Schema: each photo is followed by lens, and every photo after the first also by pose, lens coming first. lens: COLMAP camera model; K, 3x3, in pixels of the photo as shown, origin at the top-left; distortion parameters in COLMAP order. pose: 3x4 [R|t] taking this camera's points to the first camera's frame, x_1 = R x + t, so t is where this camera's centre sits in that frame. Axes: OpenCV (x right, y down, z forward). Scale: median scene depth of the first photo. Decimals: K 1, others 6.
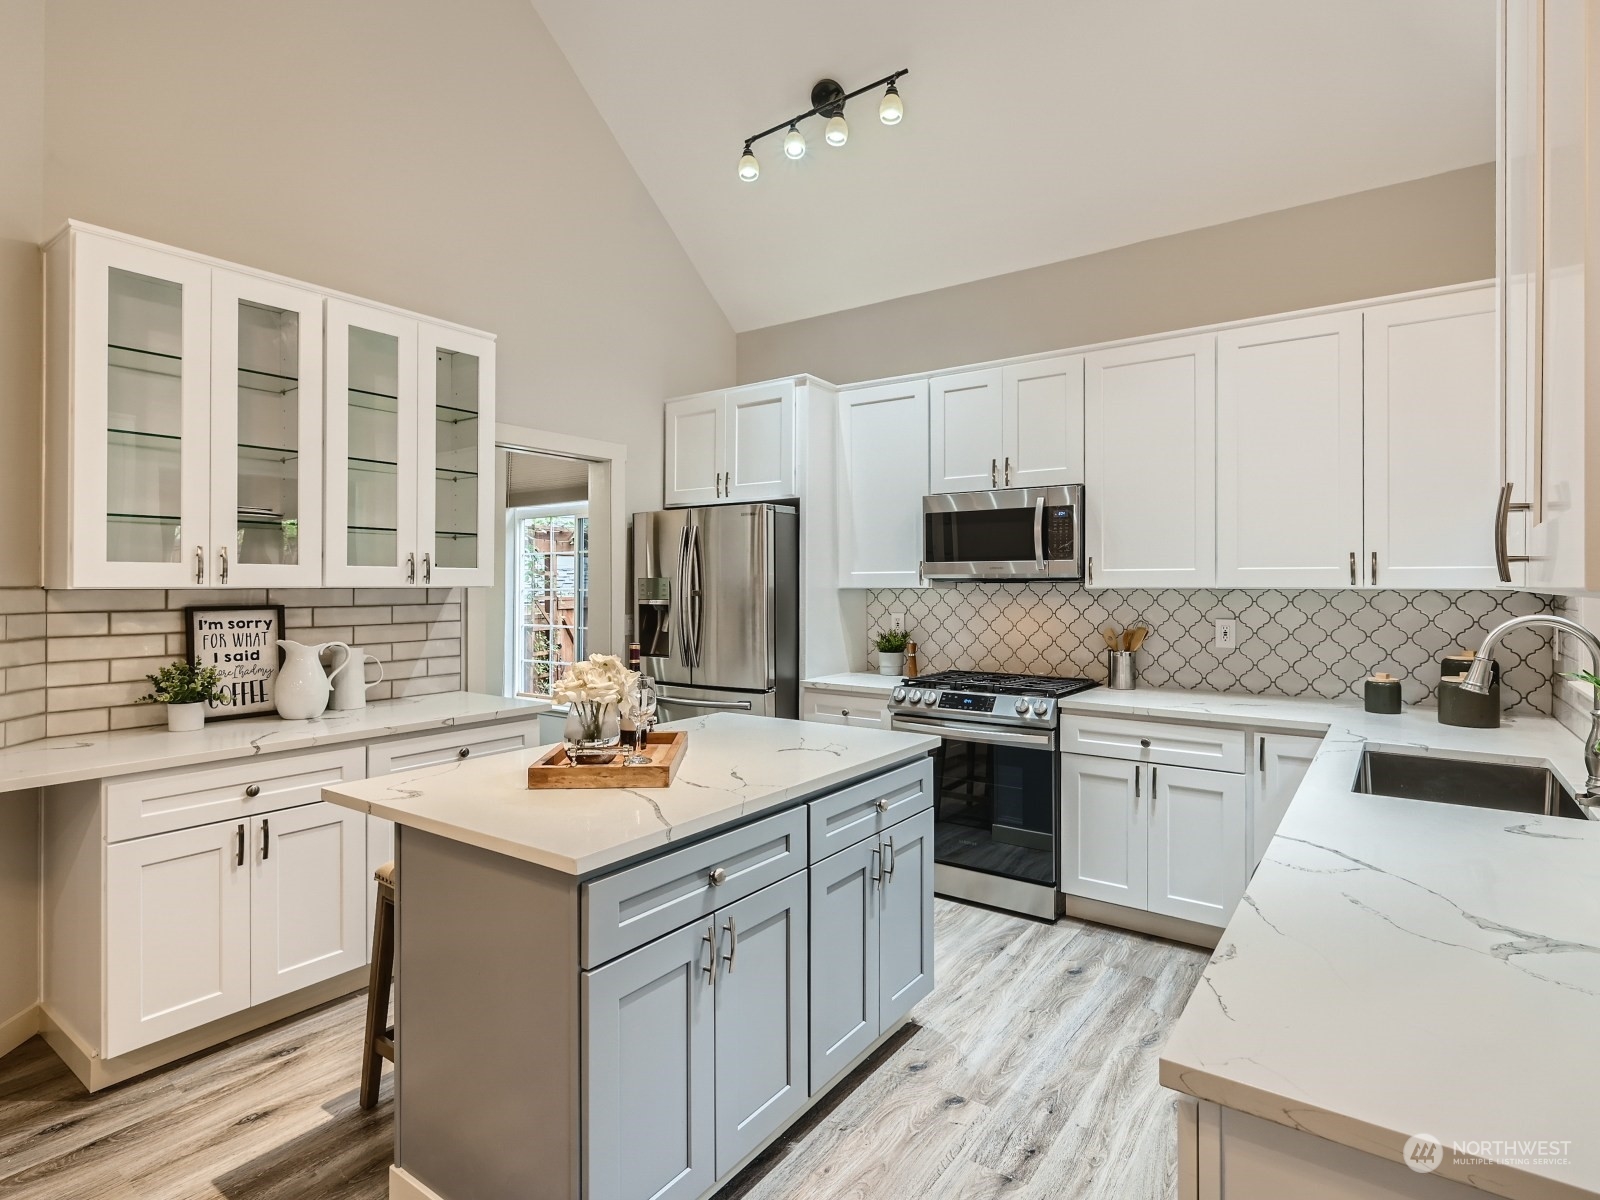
lens RADIAL K [[828.5, 0, 809.9], [0, 828.5, 579.8], [0, 0, 1]] dist [0.000594, -0.000324]
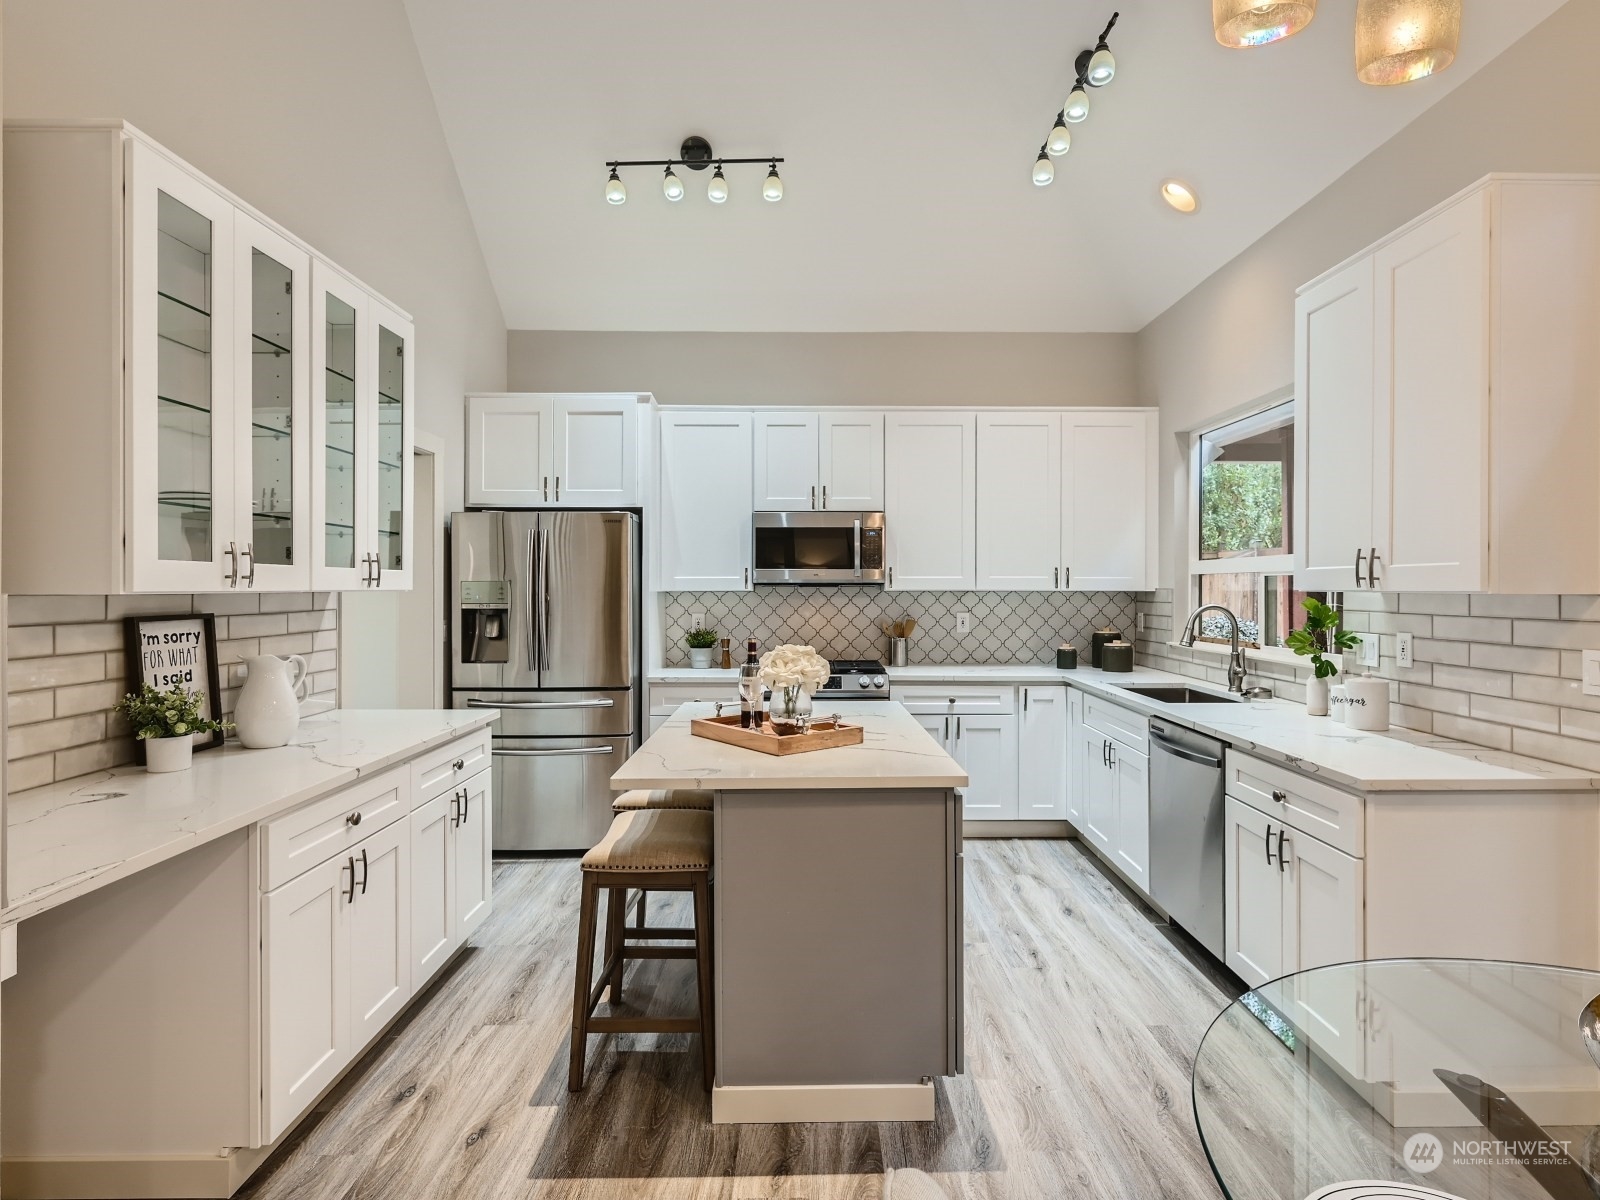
lens RADIAL K [[823.4, 0, 836.2], [0, 823.4, 590.0], [0, 0, 1]] dist [-0.000032, -0.000271]
pose [[0.810040, -0.001379, 0.586373, -0.515195], [-0.003971, 0.999961, 0.007838, -0.001061], [-0.586361, -0.008677, 0.810003, -0.014600]]
